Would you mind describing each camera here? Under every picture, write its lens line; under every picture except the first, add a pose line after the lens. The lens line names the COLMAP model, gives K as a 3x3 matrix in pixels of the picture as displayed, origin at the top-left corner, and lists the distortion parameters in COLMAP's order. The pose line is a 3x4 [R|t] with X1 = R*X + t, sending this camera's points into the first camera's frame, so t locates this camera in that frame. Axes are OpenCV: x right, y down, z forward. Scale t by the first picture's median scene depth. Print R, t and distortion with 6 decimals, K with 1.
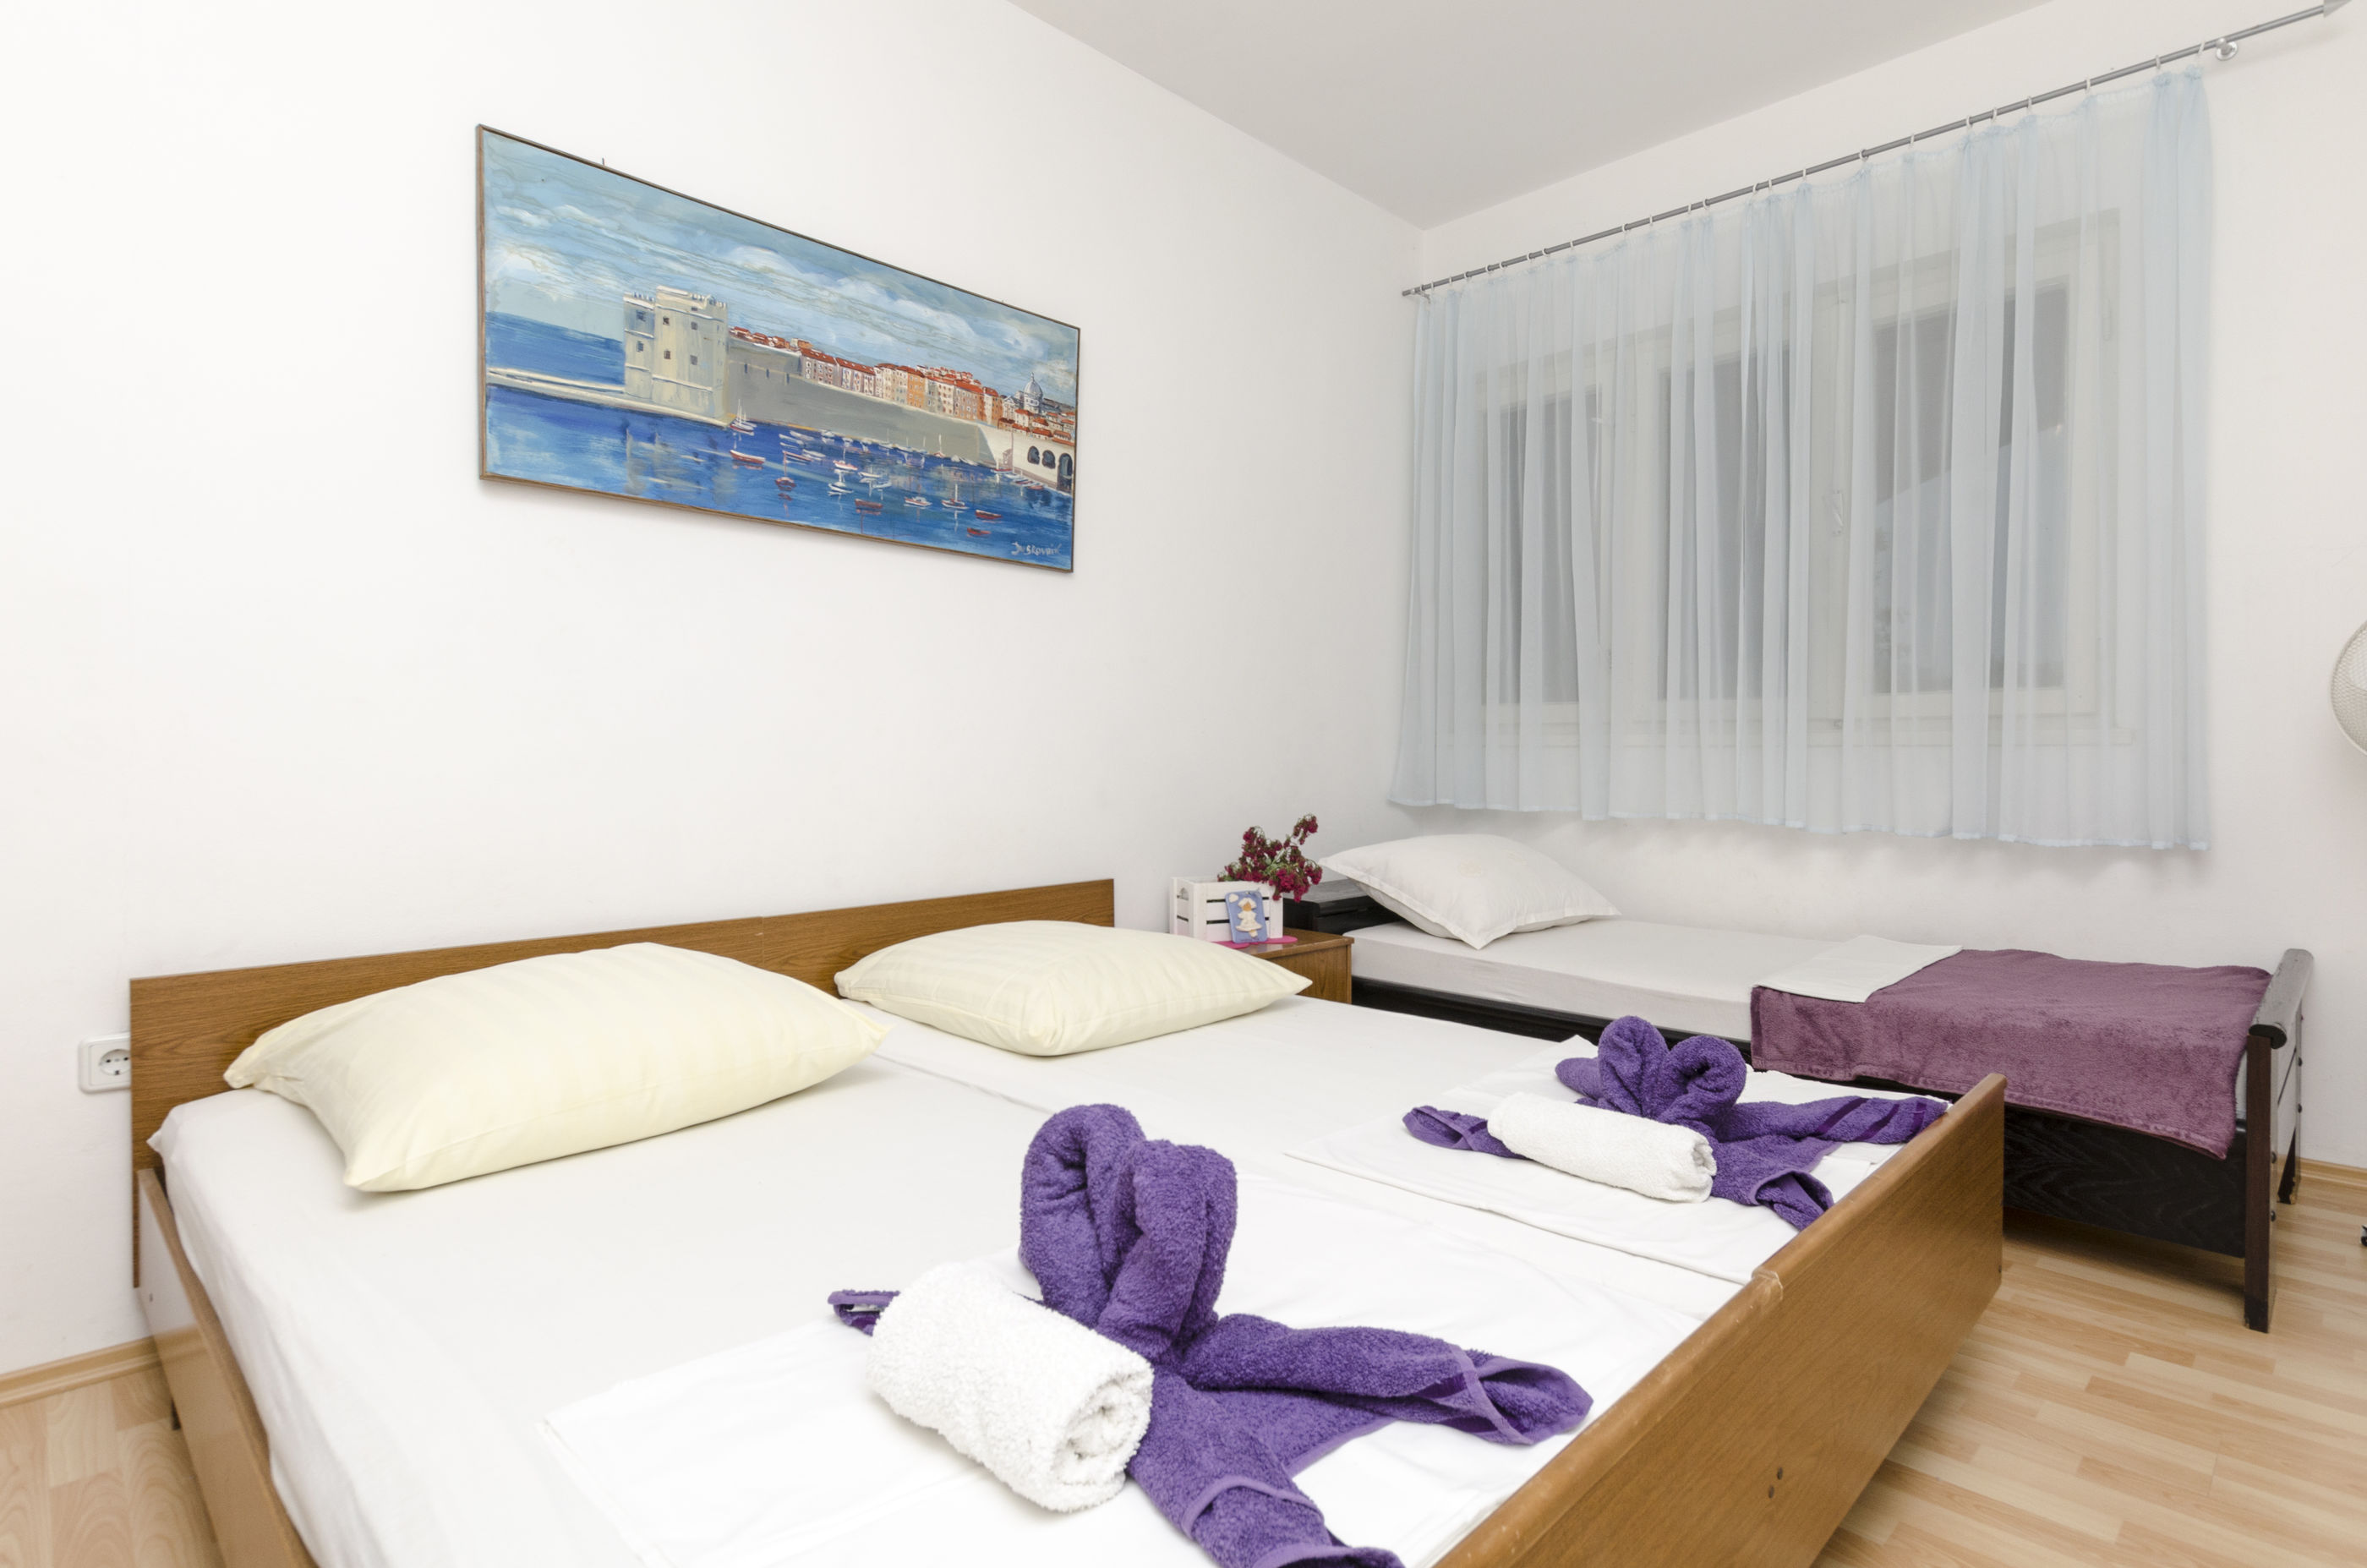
lens RADIAL K [[1228.0, 0, 1194.7], [0, 1228.0, 772.4], [0, 0, 1]] dist [0.008618, 0.003721]
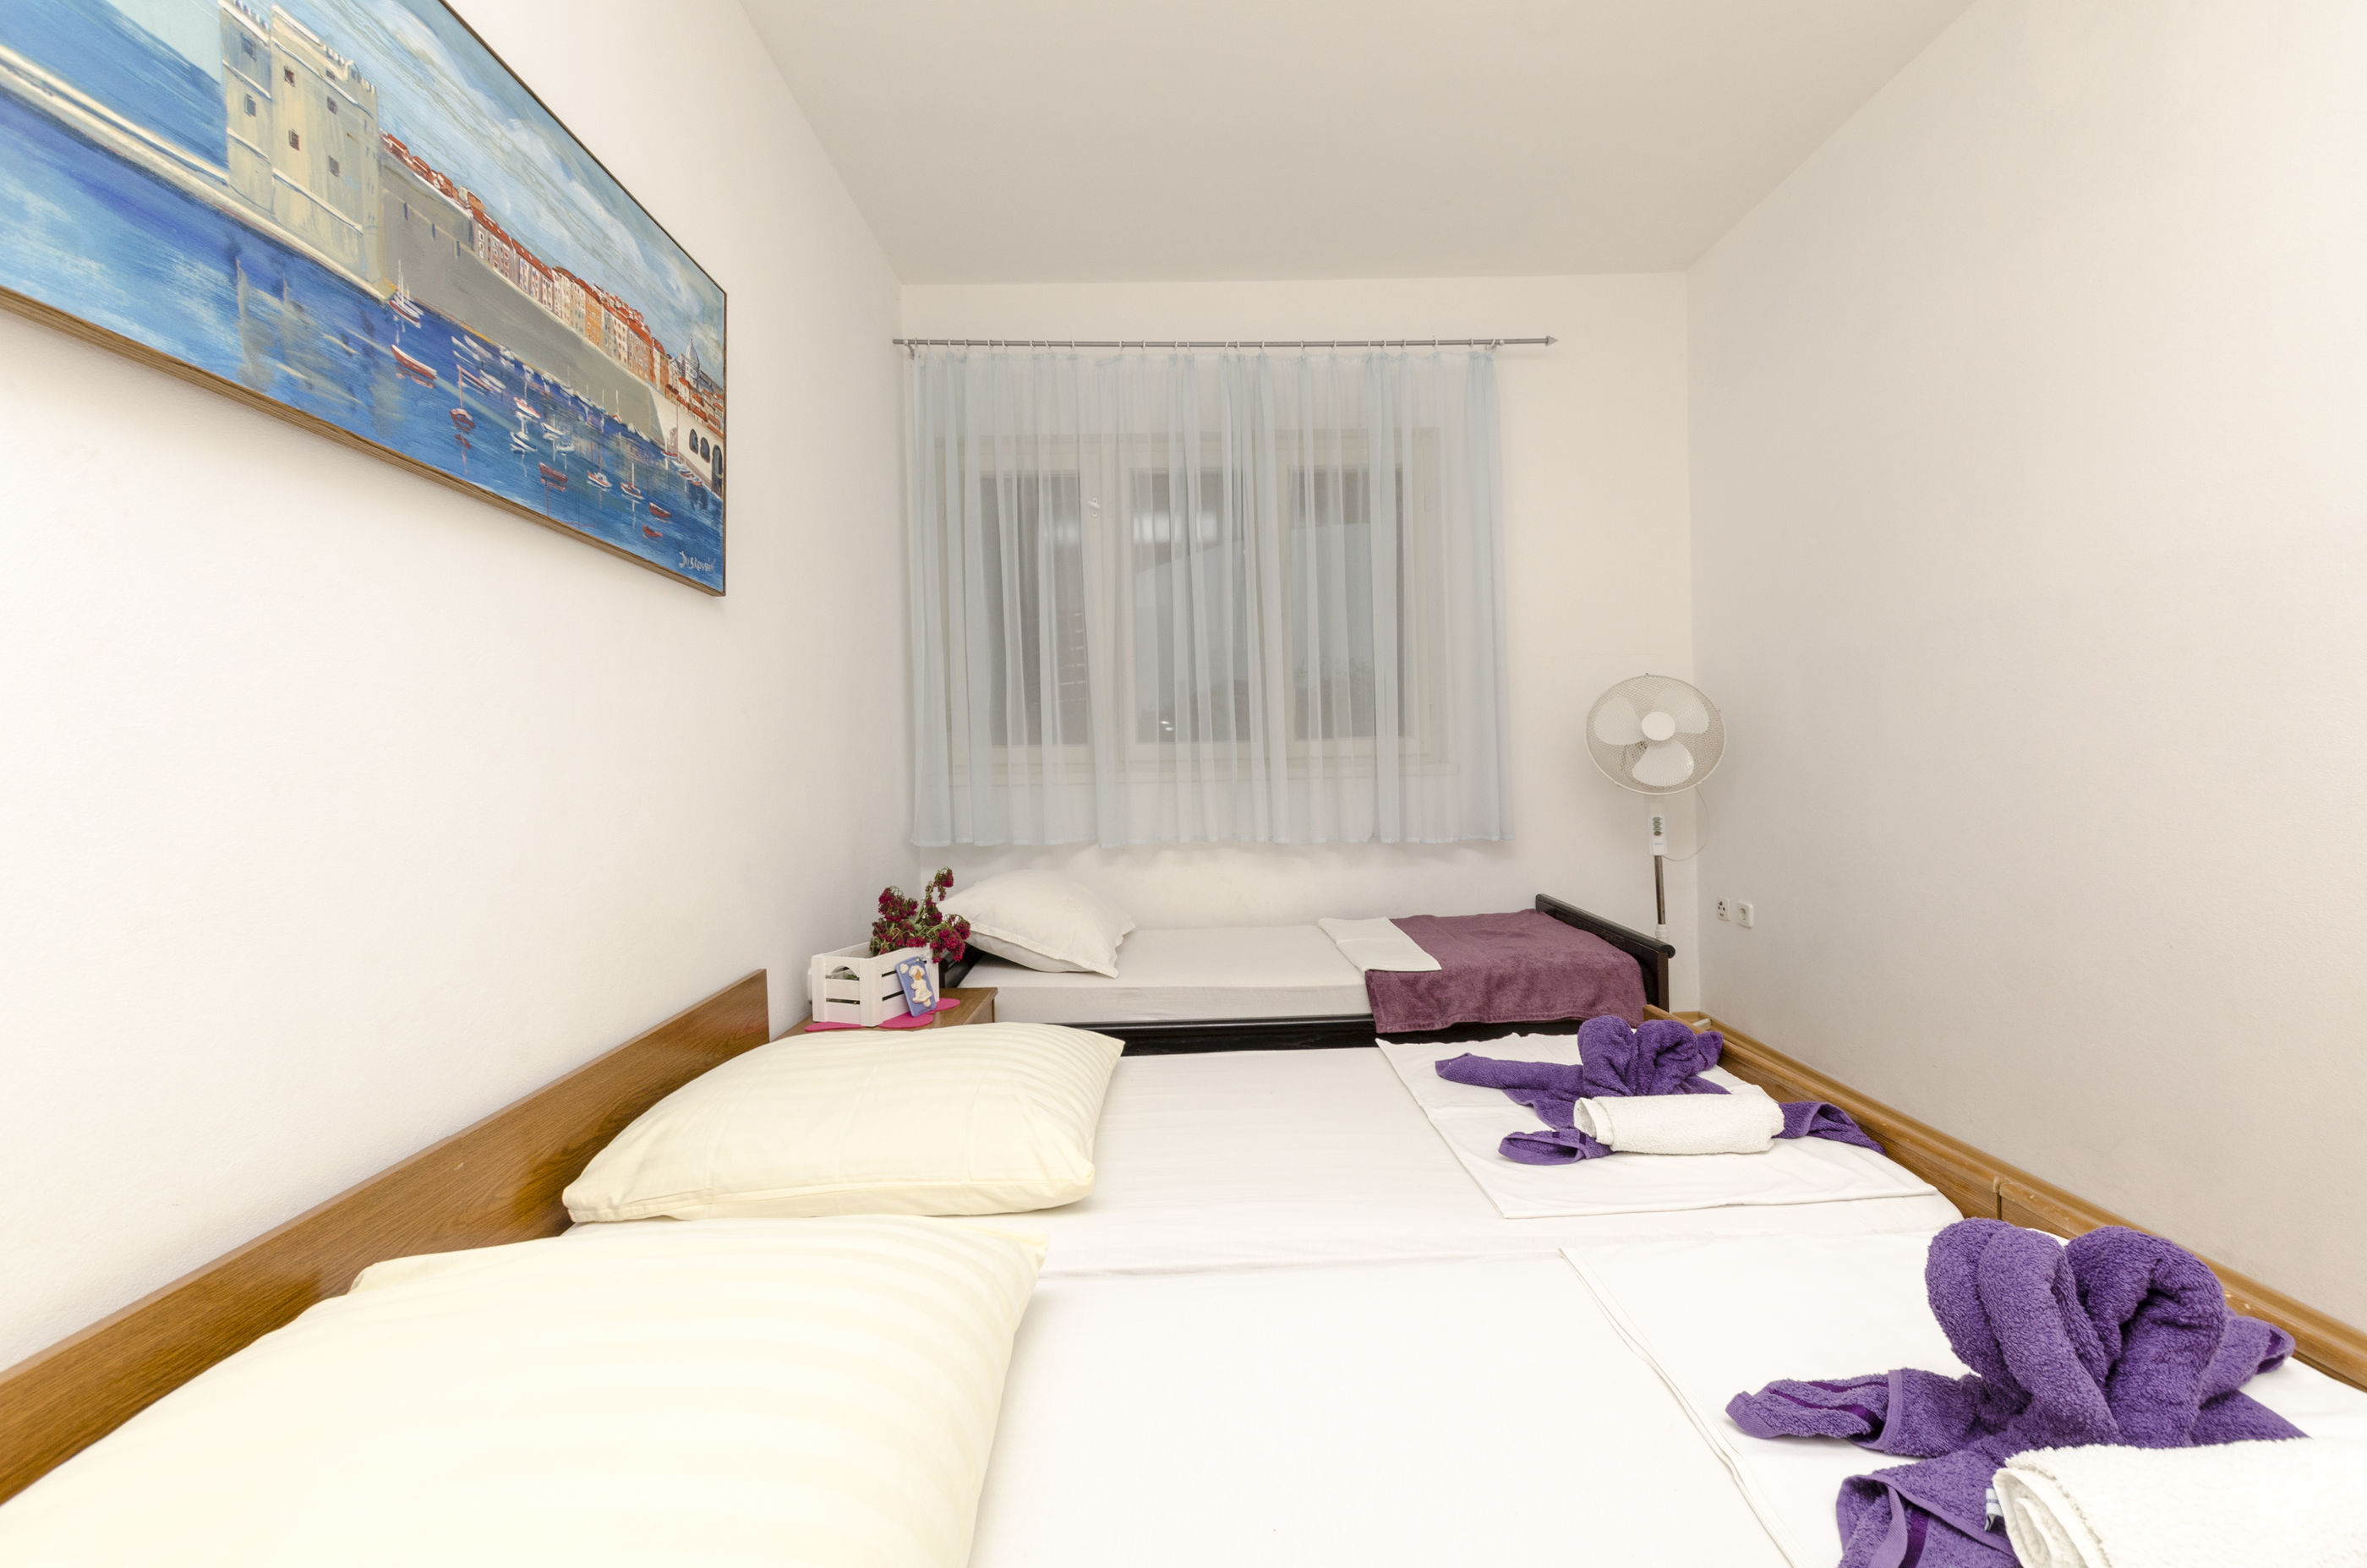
lens RADIAL K [[1032.9, 0, 1221.0], [0, 1032.9, 774.9], [0, 0, 1]] dist [0.015274, -0.007135]
pose [[0.683961, -0.030899, 0.728864, -0.420223], [0.038249, 0.999247, 0.006469, -0.043094], [-0.728515, 0.023454, 0.684628, 0.343779]]
